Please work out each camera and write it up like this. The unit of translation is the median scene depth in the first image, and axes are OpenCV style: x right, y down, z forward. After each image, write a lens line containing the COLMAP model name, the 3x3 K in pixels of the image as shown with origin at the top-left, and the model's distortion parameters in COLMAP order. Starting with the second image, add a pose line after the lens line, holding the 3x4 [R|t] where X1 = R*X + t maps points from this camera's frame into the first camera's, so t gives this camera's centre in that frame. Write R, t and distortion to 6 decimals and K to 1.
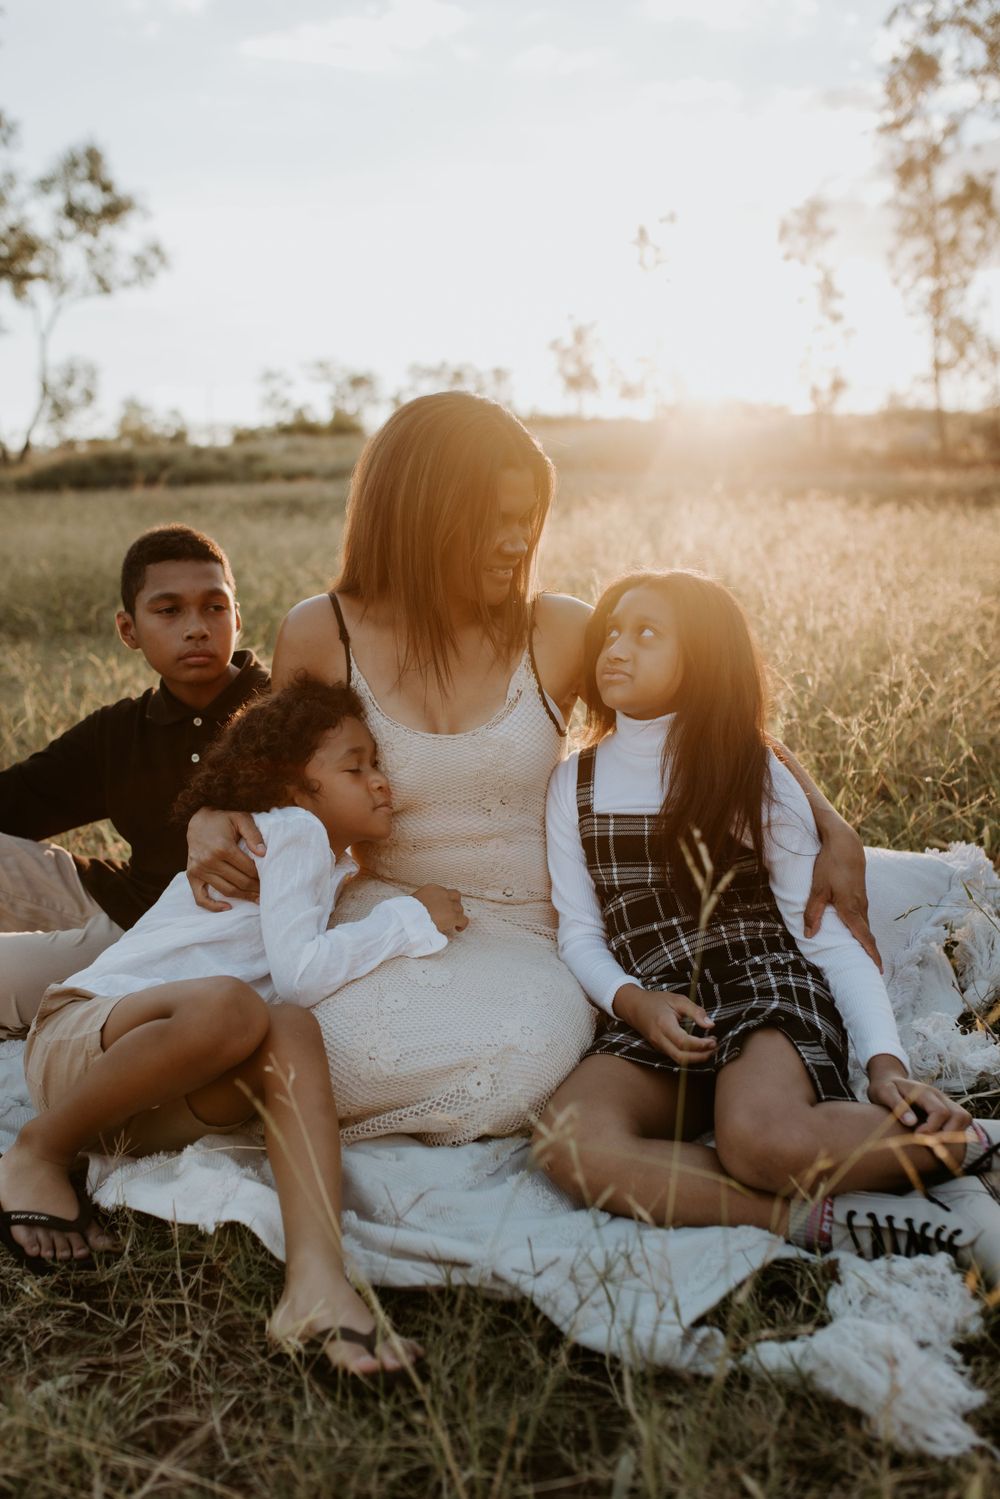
lens RADIAL K [[1531.9, 0, 494.2], [0, 1531.9, 808.5], [0, 0, 1]] dist [0.002026, 0.013825]
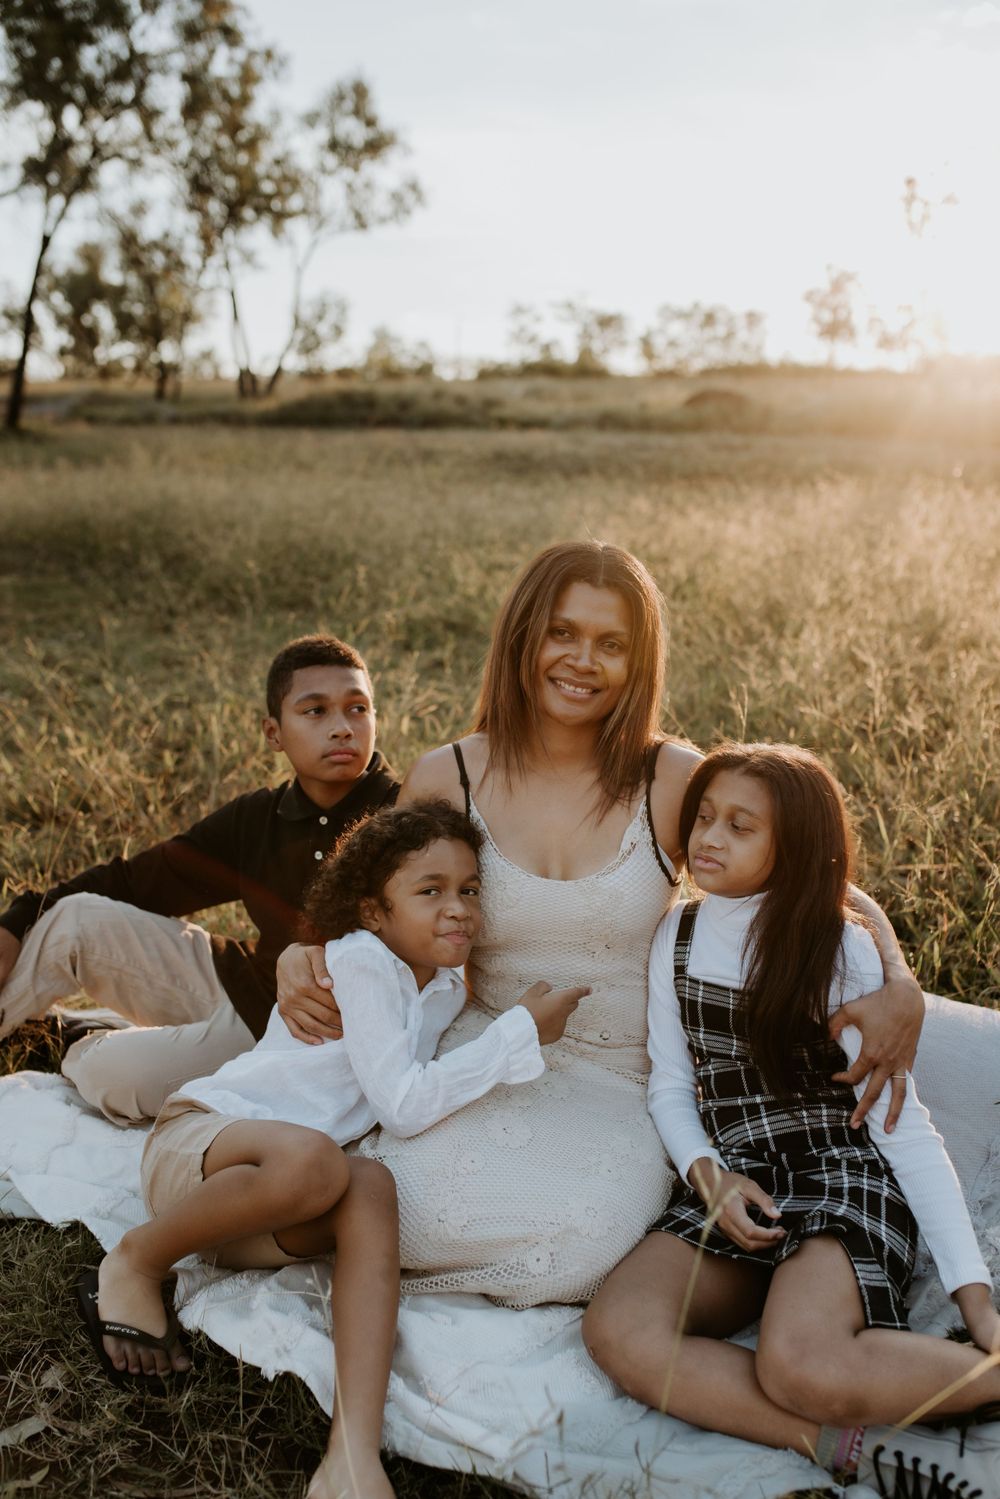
lens RADIAL K [[1531.9, 0, 494.2], [0, 1531.9, 808.5], [0, 0, 1]] dist [0.002026, 0.013825]
pose [[0.986374, 0.085502, -0.140552, 0.066698], [-0.078752, 0.995489, 0.052913, -0.147207], [0.144443, -0.041124, 0.988658, -0.016797]]
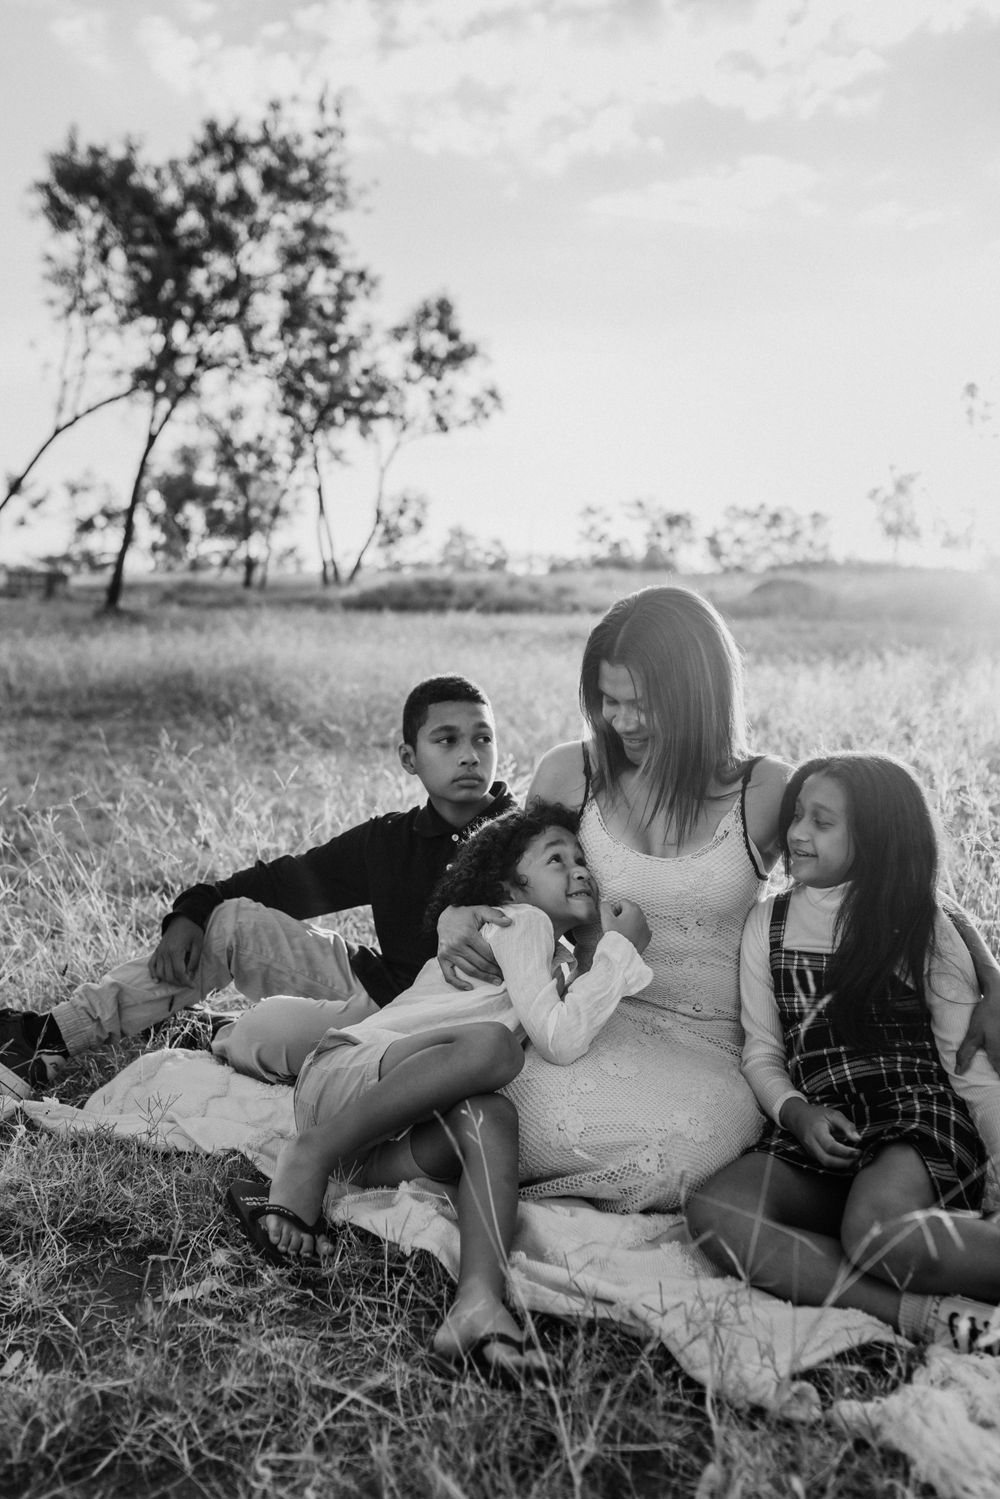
lens RADIAL K [[1541.3, 0, 446.2], [0, 1541.3, 802.9], [0, 0, 1]] dist [0.000780, 0.015852]
pose [[0.971903, 0.081432, -0.220847, 0.066352], [-0.100075, 0.992182, -0.074568, 0.006128], [0.213048, 0.094574, 0.972454, -0.183445]]
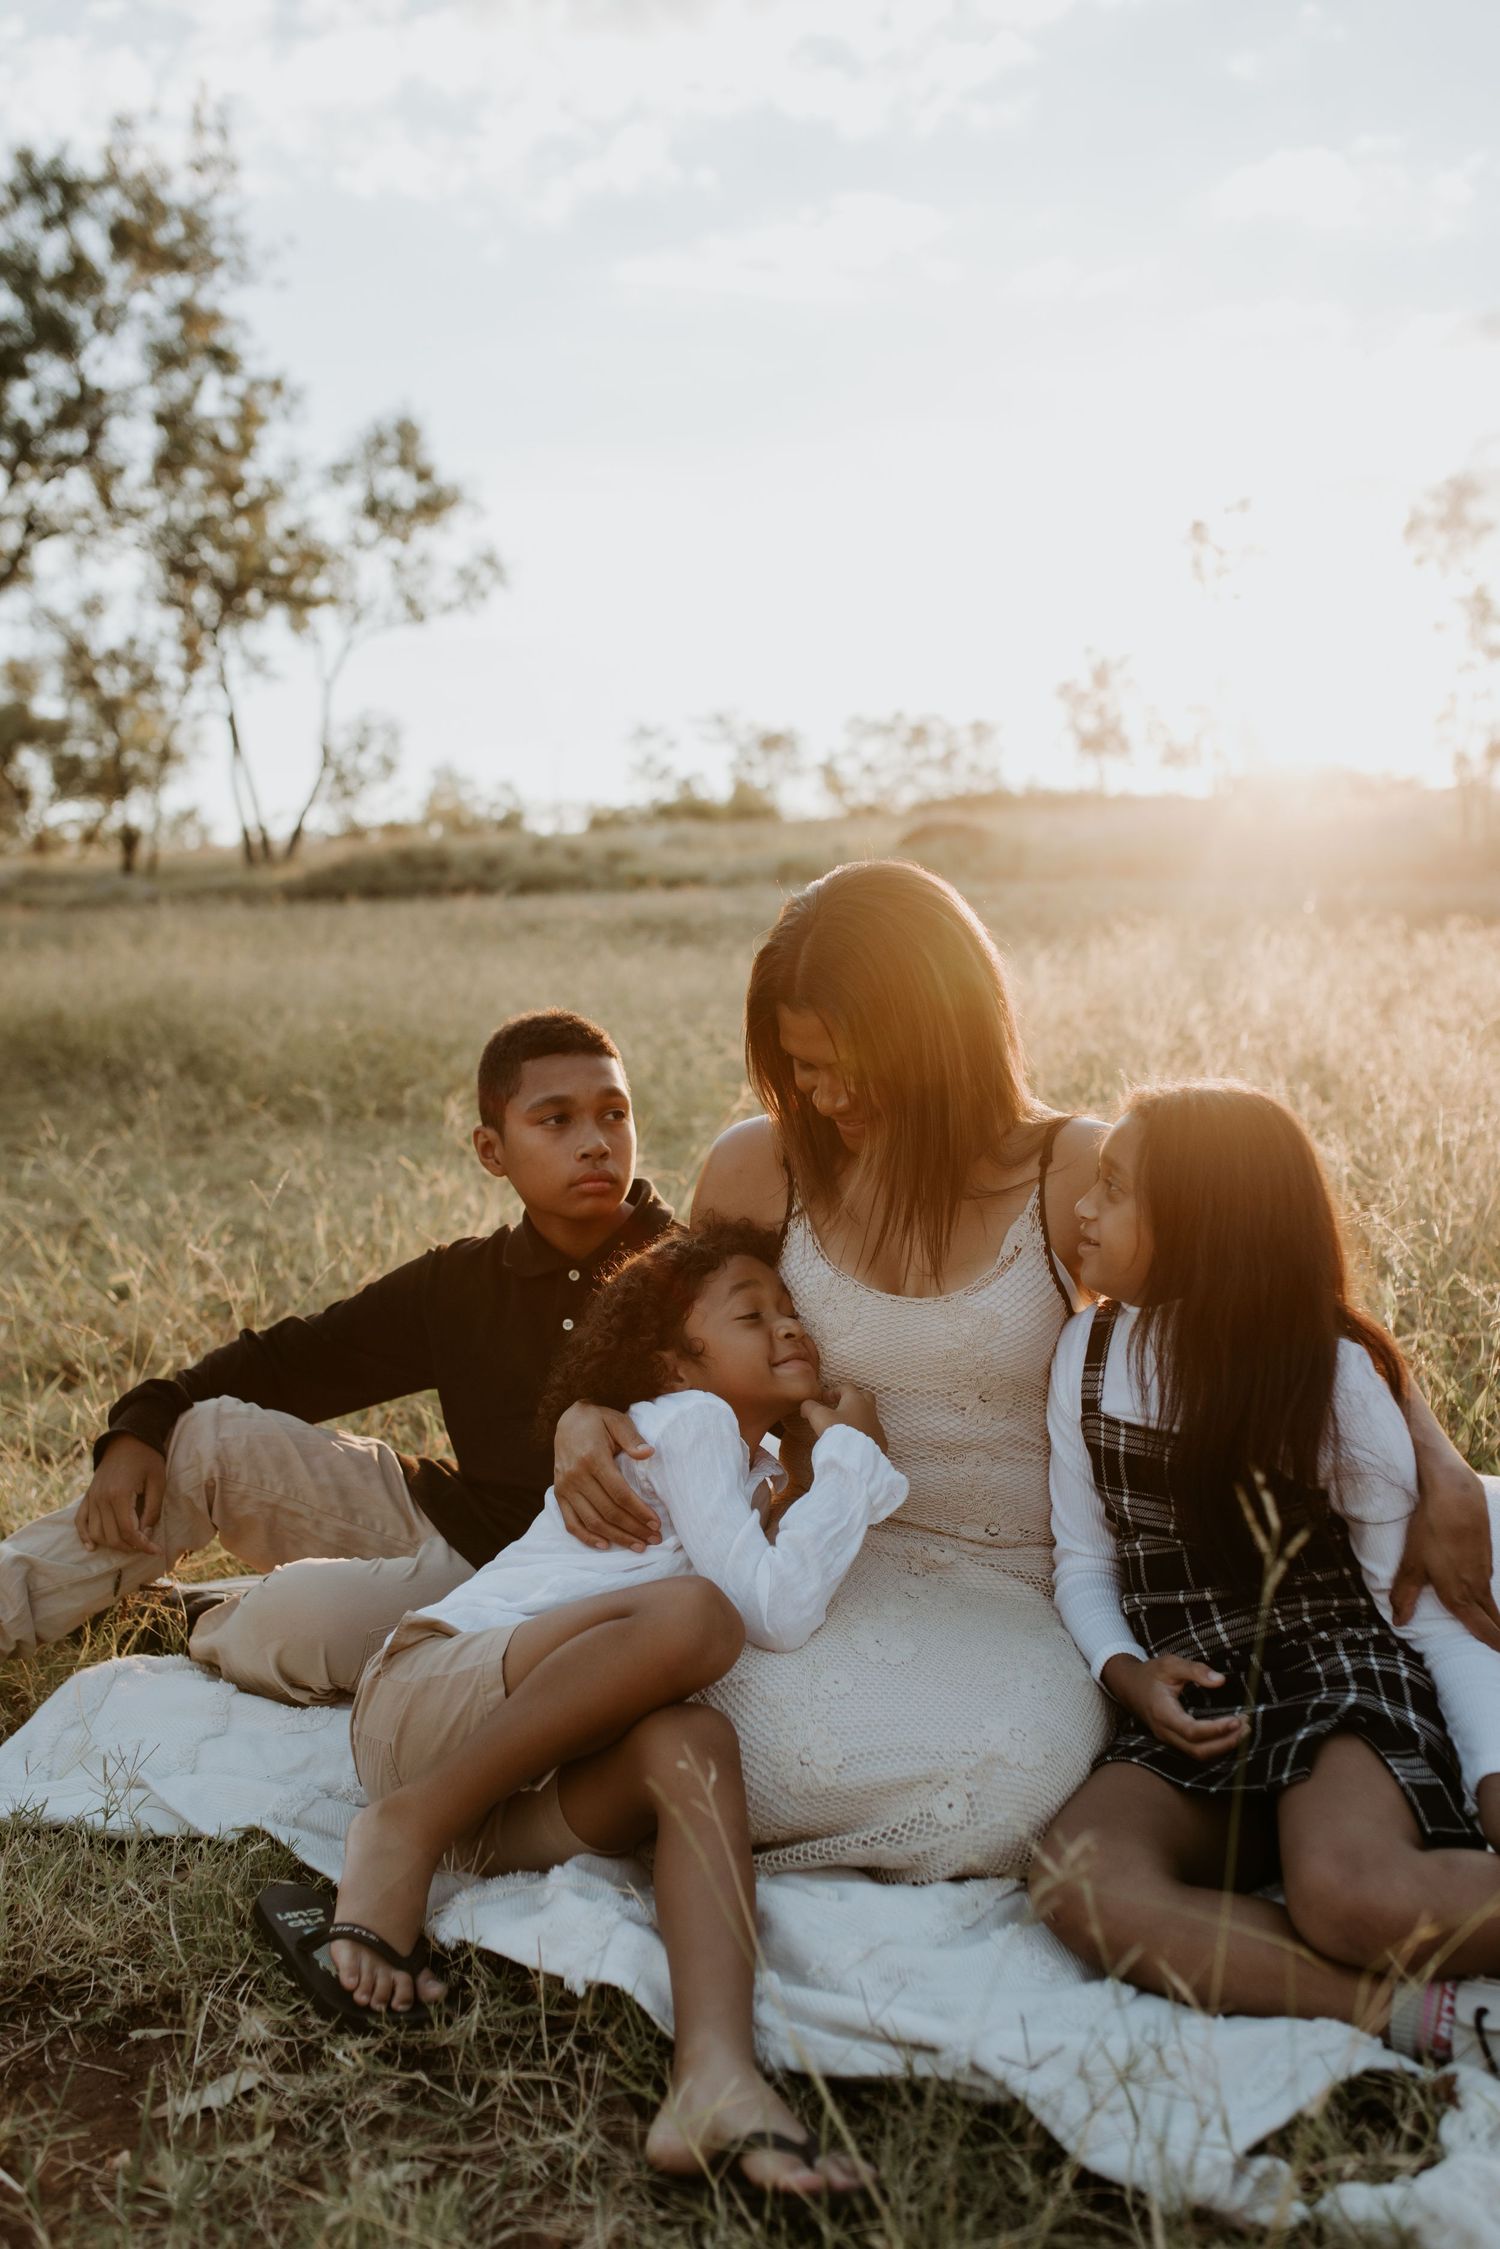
lens RADIAL K [[2311.7, 0, 700.4], [0, 2311.7, 1193.0], [0, 0, 1]] dist [0.002773, 0.012558]
pose [[0.993448, 0.019899, -0.112540, -0.009307], [-0.028327, 0.996871, -0.073789, -0.018450], [0.110720, 0.076493, 0.990904, -0.100008]]
